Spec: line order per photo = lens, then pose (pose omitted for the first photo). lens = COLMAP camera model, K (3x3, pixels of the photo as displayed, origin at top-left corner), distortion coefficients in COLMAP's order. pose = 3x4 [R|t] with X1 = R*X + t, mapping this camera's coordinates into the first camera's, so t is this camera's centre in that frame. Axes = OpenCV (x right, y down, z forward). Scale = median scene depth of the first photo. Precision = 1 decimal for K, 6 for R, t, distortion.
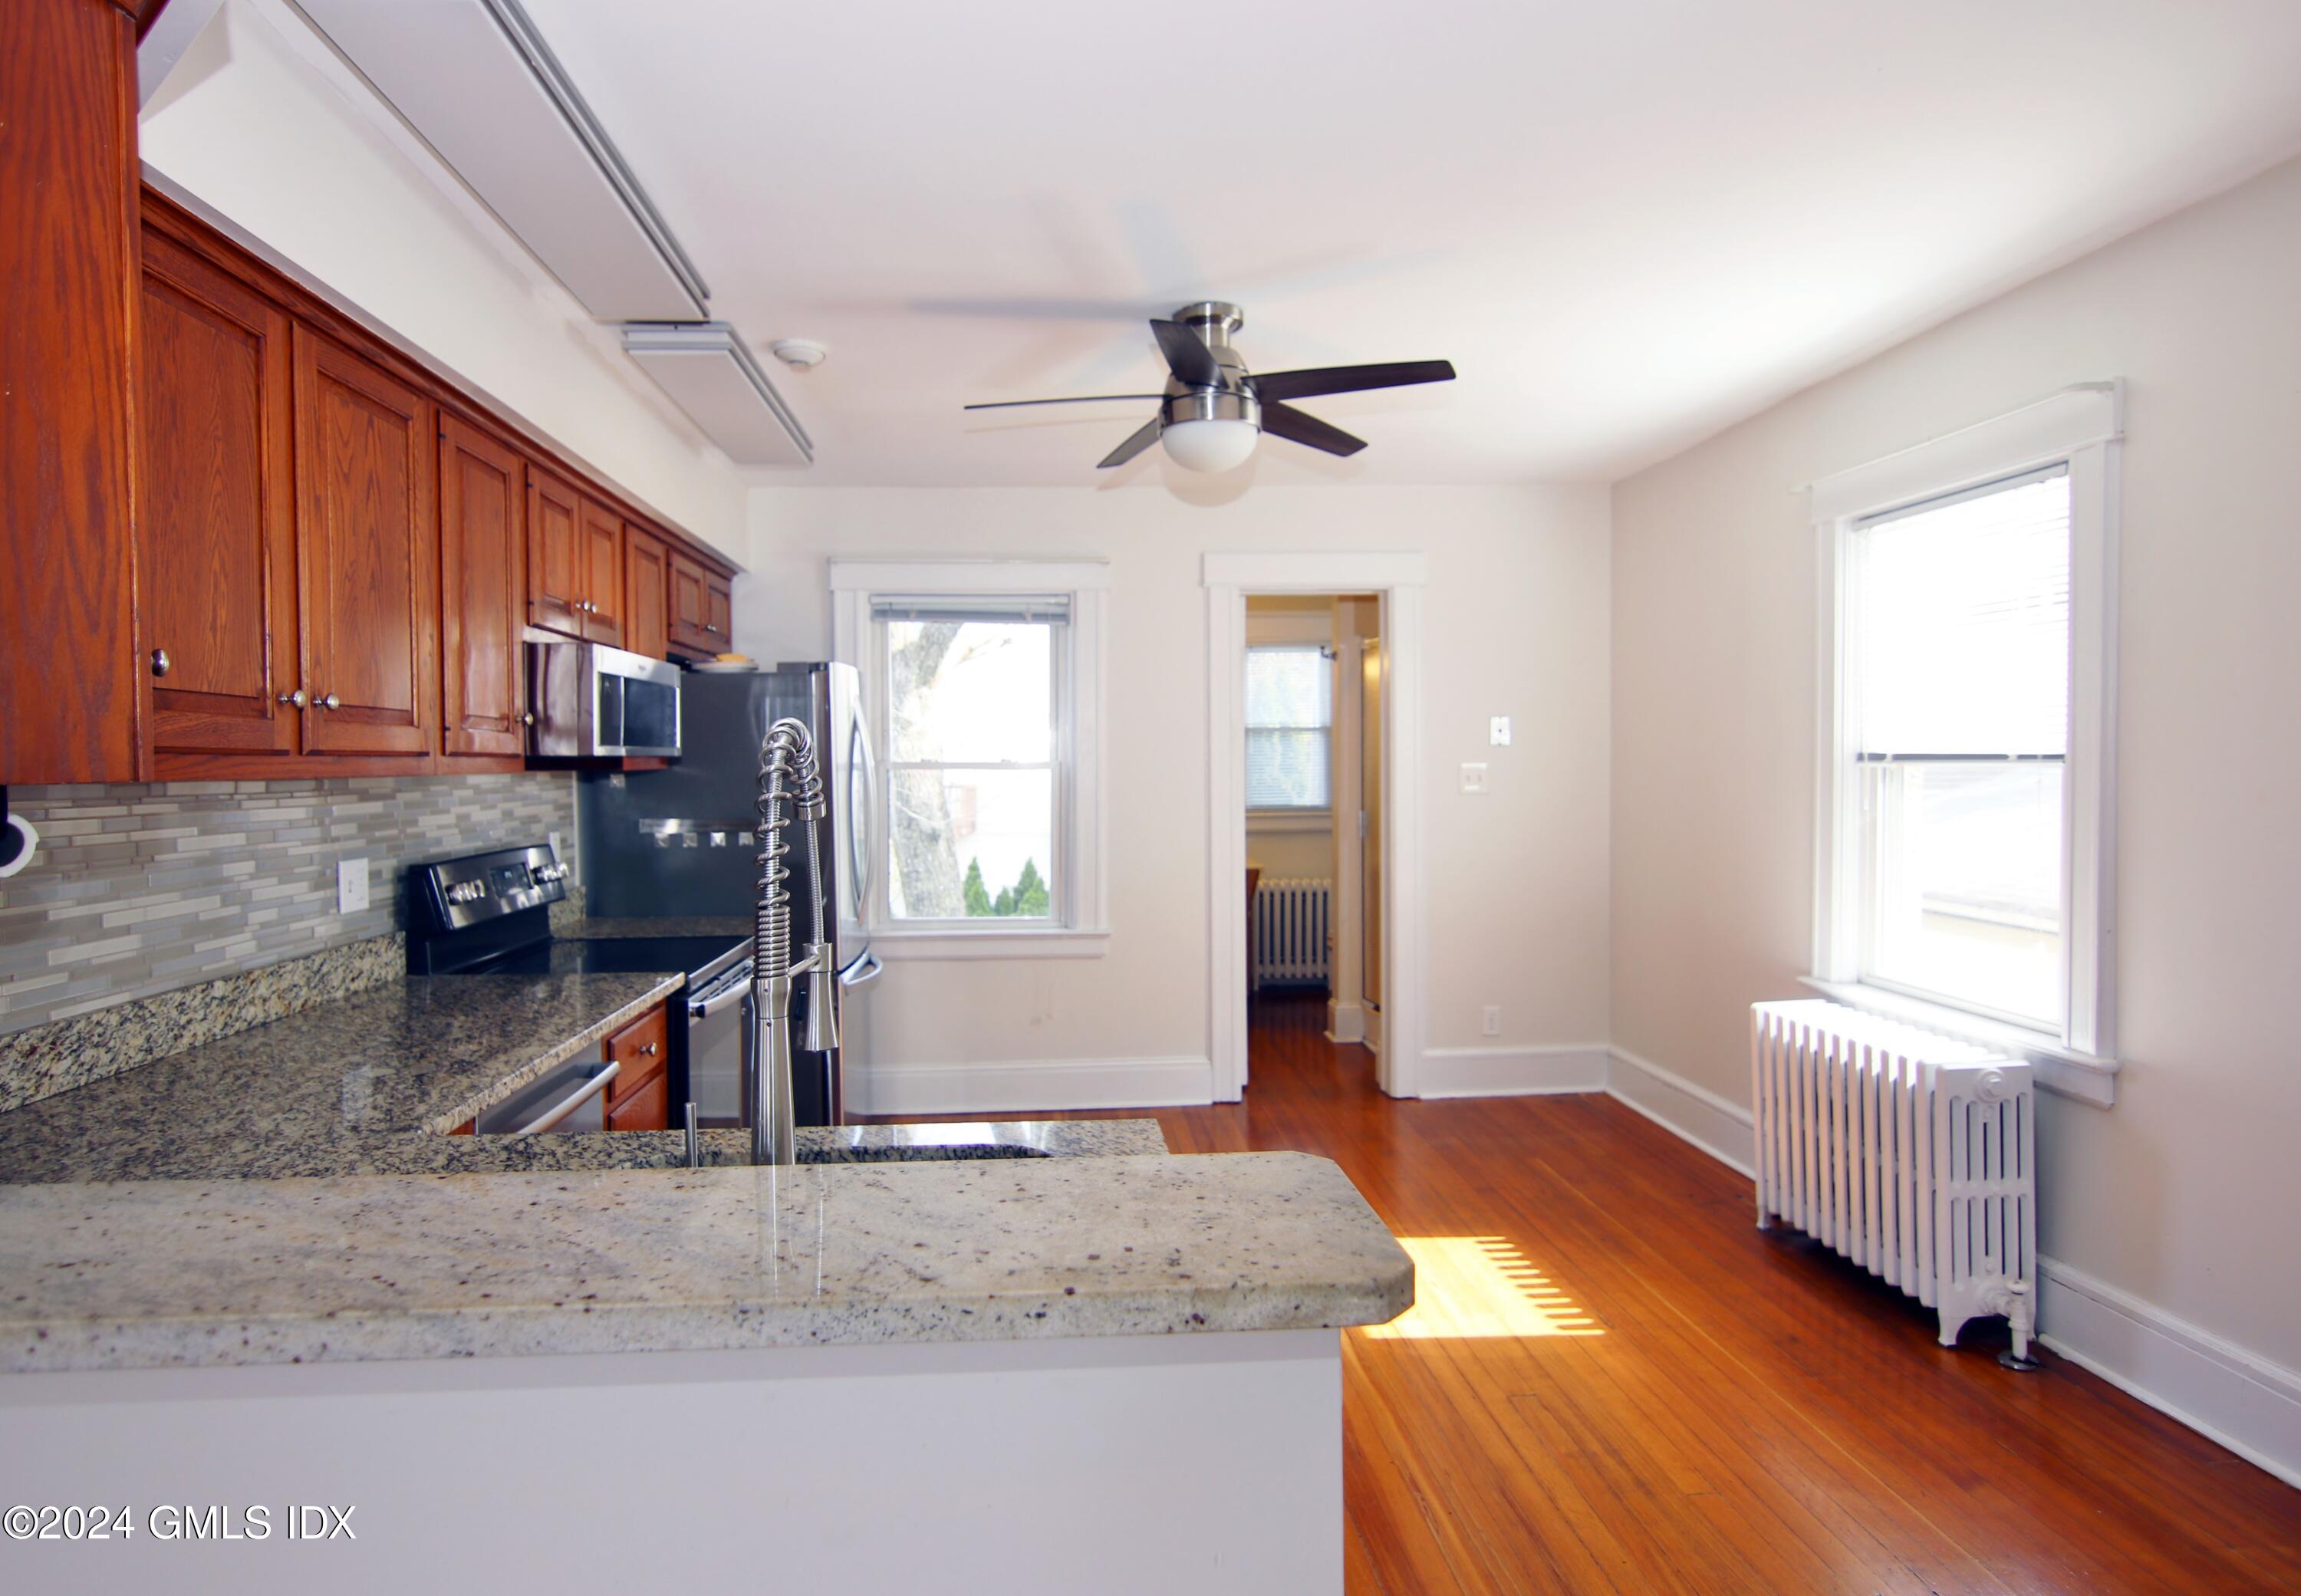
lens RADIAL K [[1321.6, 0, 1077.1], [0, 1321.6, 788.3], [0, 0, 1]] dist [-0.002274, 0.000232]
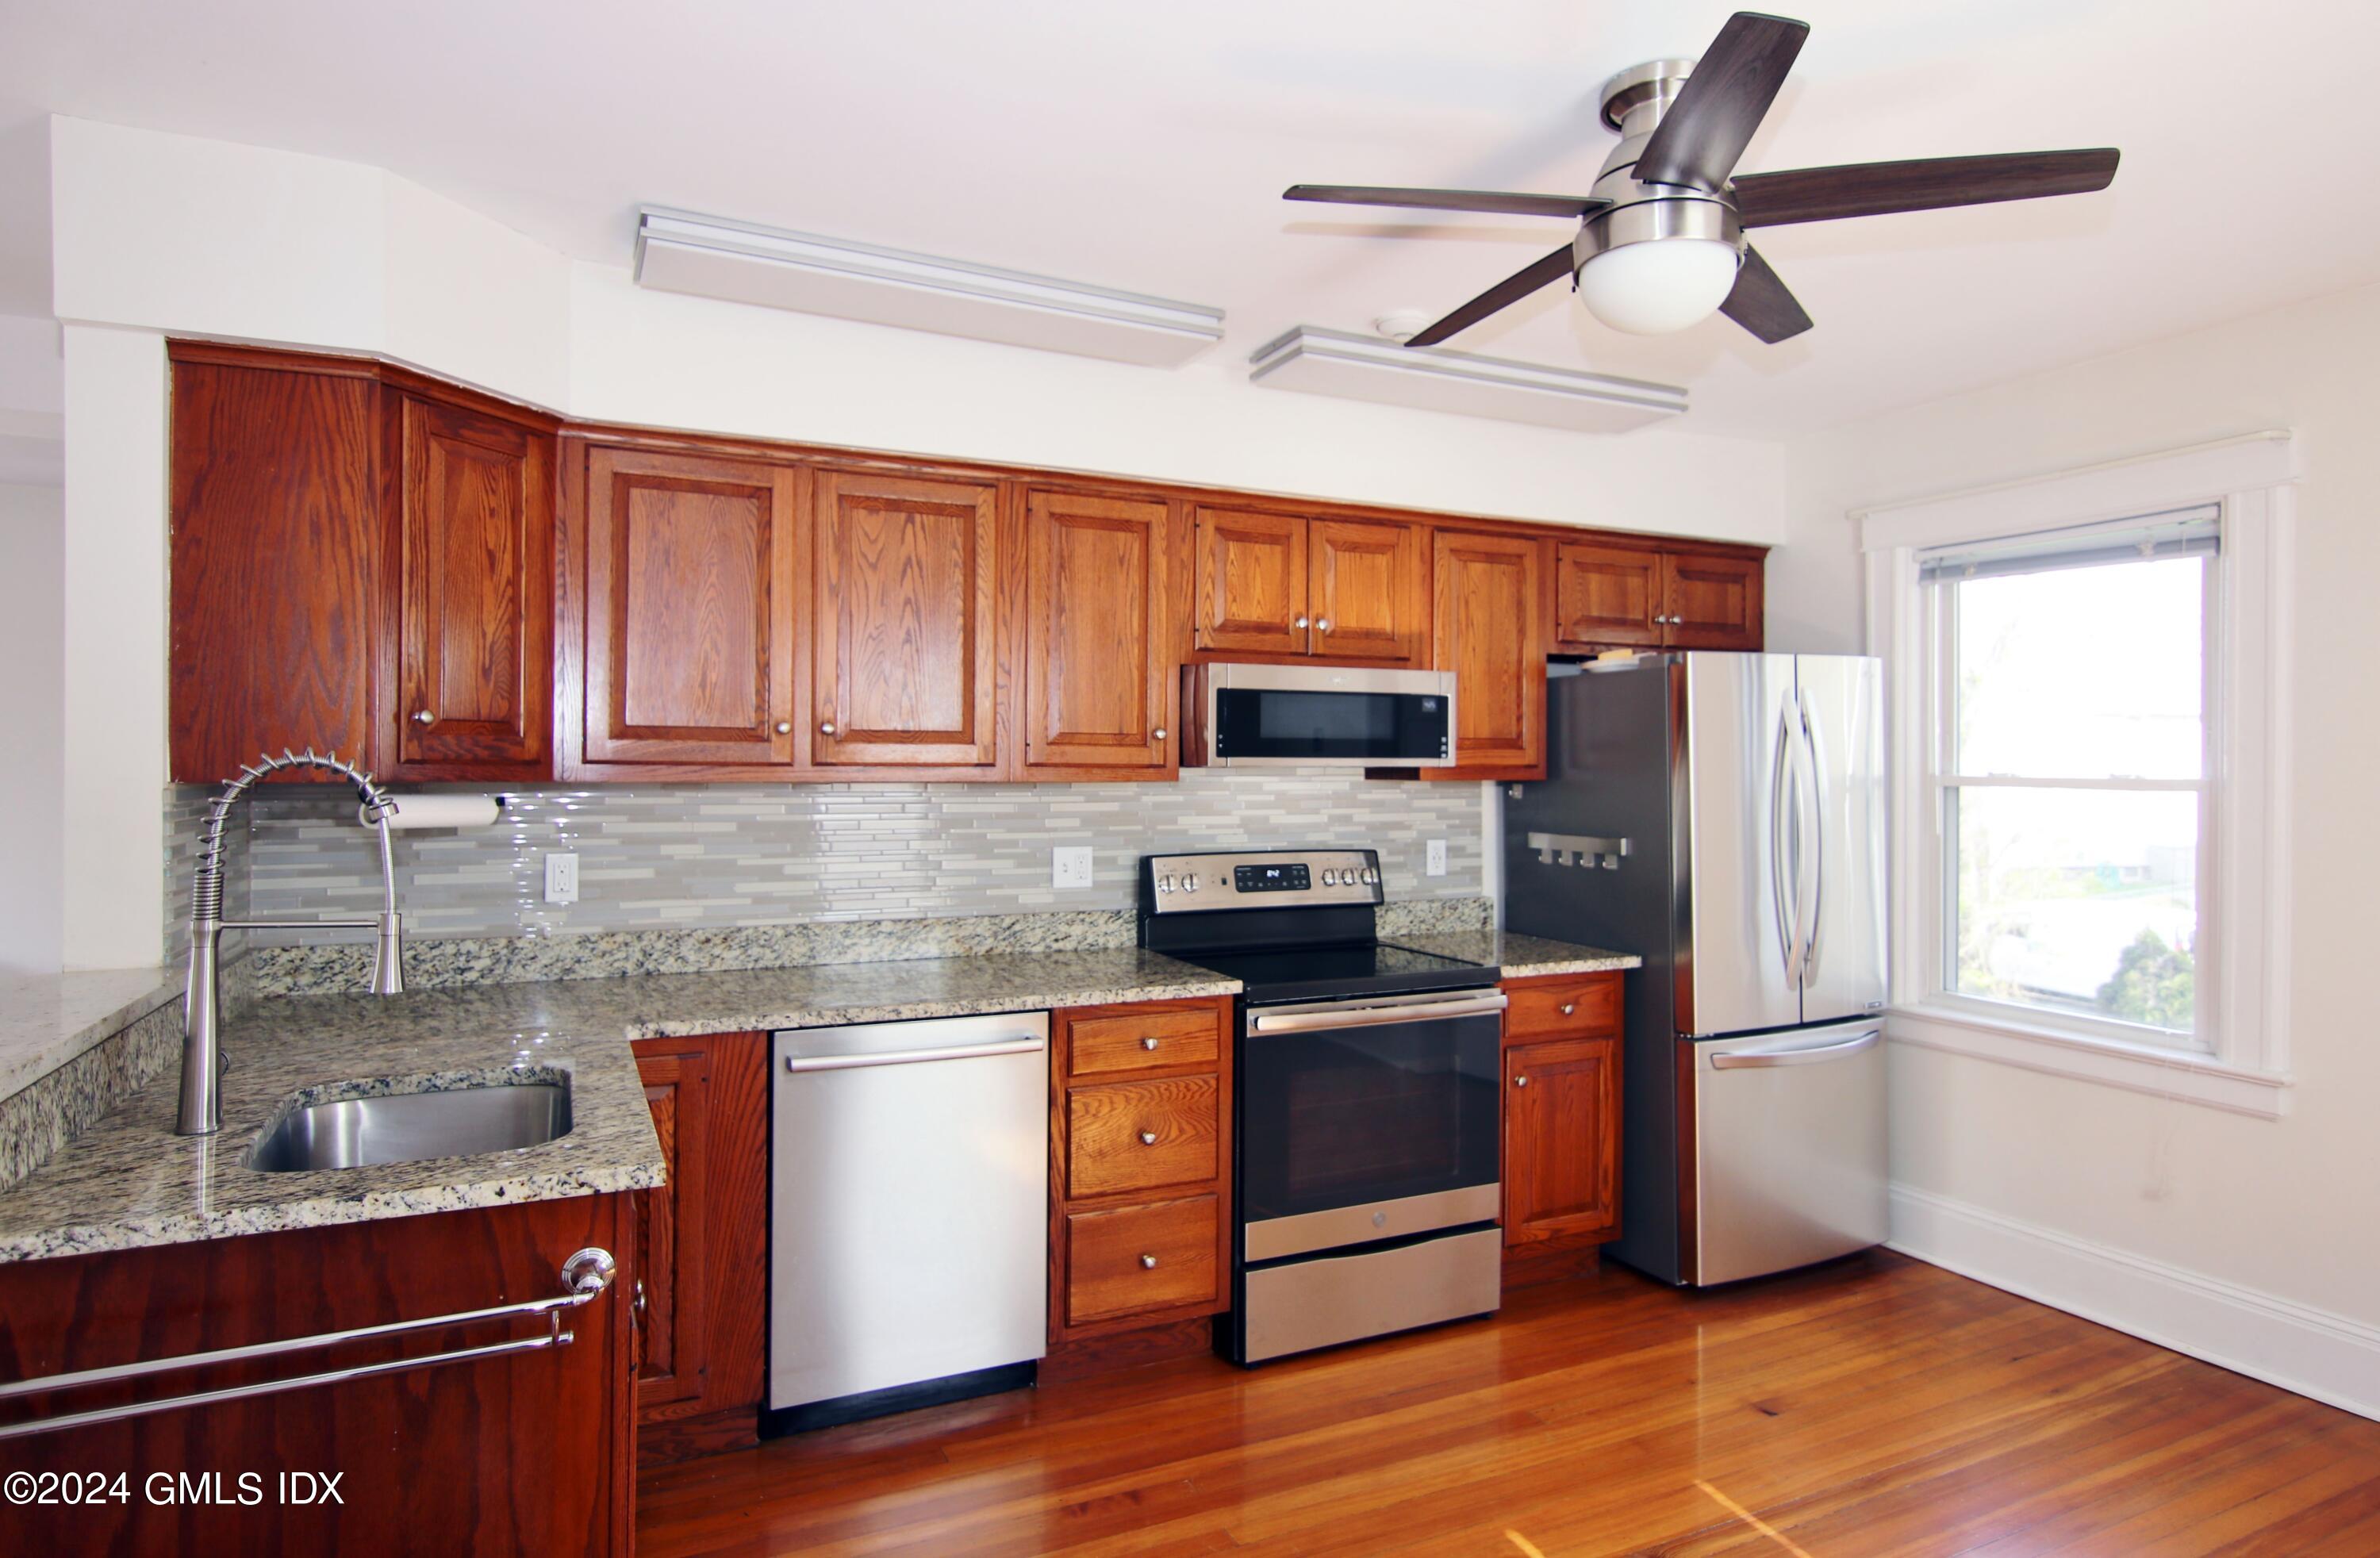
lens RADIAL K [[1310.8, 0, 1182.7], [0, 1310.8, 760.1], [0, 0, 1]] dist [-0.002762, 0.000055]
pose [[0.385429, 0.004553, -0.922726, 0.601873], [-0.025178, 0.999667, -0.005585, -0.023060], [0.922394, 0.025385, 0.385415, 0.555816]]
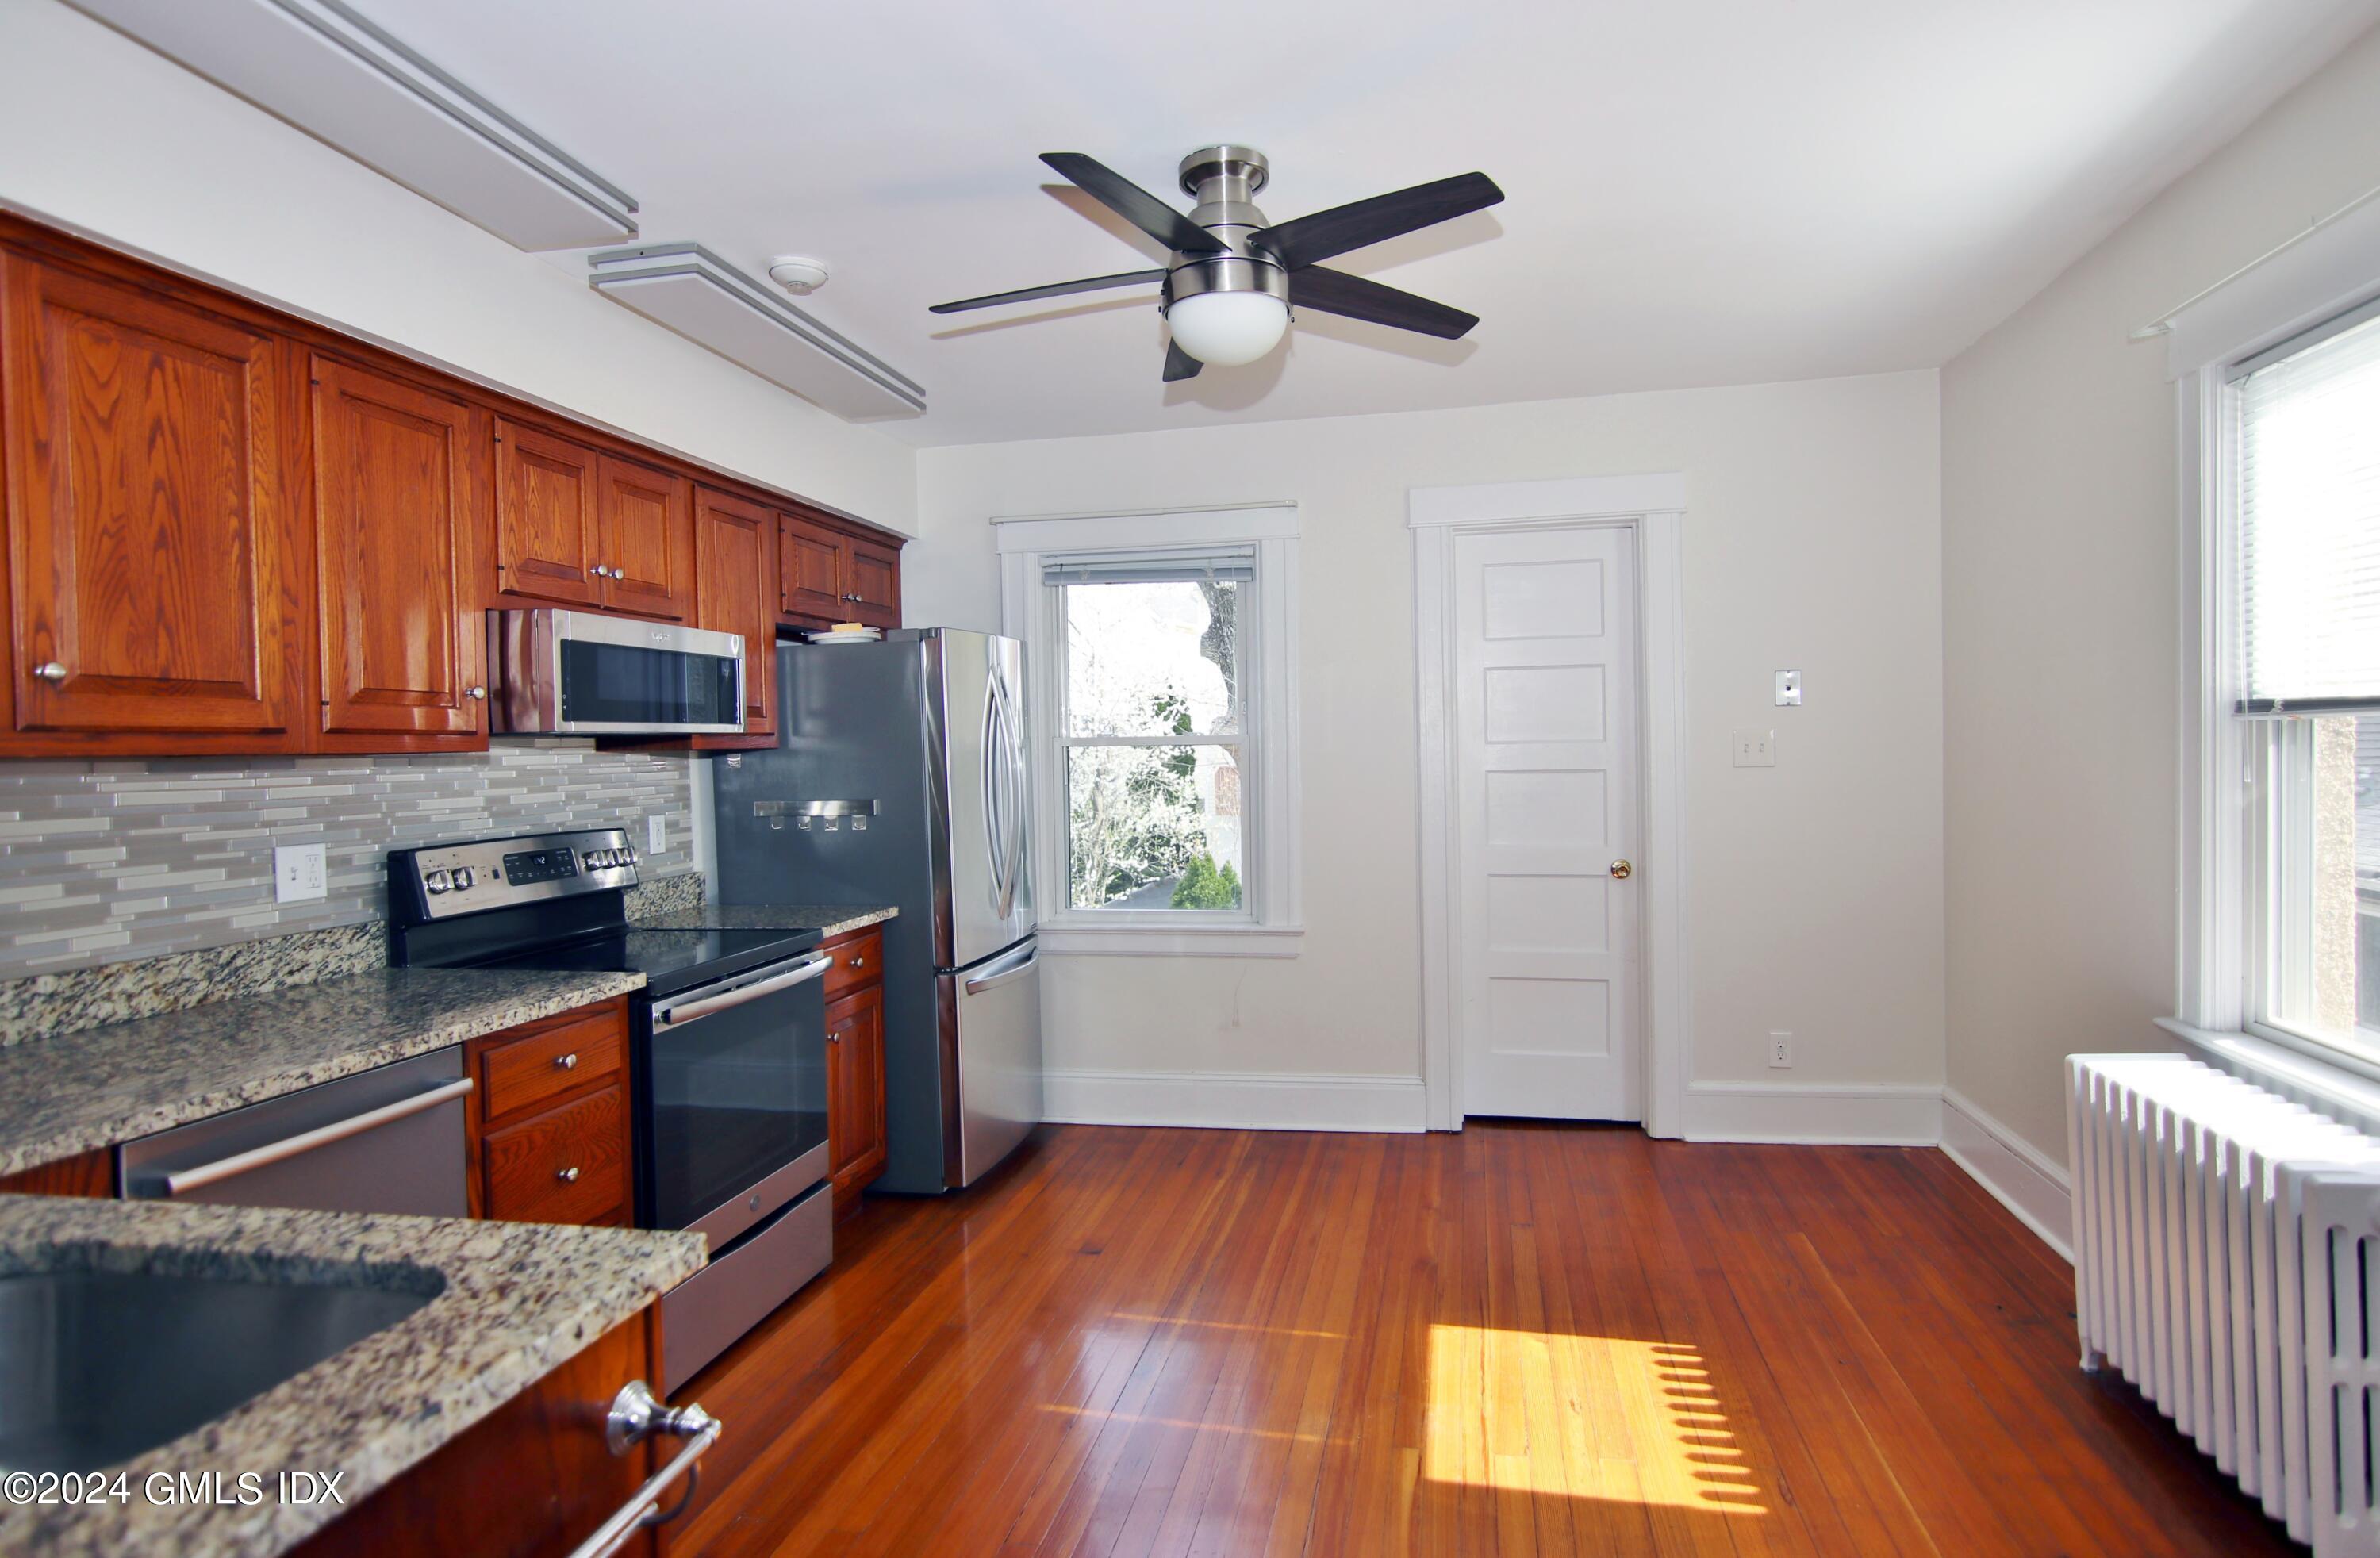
lens RADIAL K [[1310.8, 0, 1175.1], [0, 1310.8, 772.9], [0, 0, 1]] dist [-0.002762, 0.000055]
pose [[0.967615, -0.008504, -0.252285, 0.268130], [0.009174, 0.999957, 0.001481, 0.006068], [0.252262, -0.003747, 0.967652, 0.230216]]
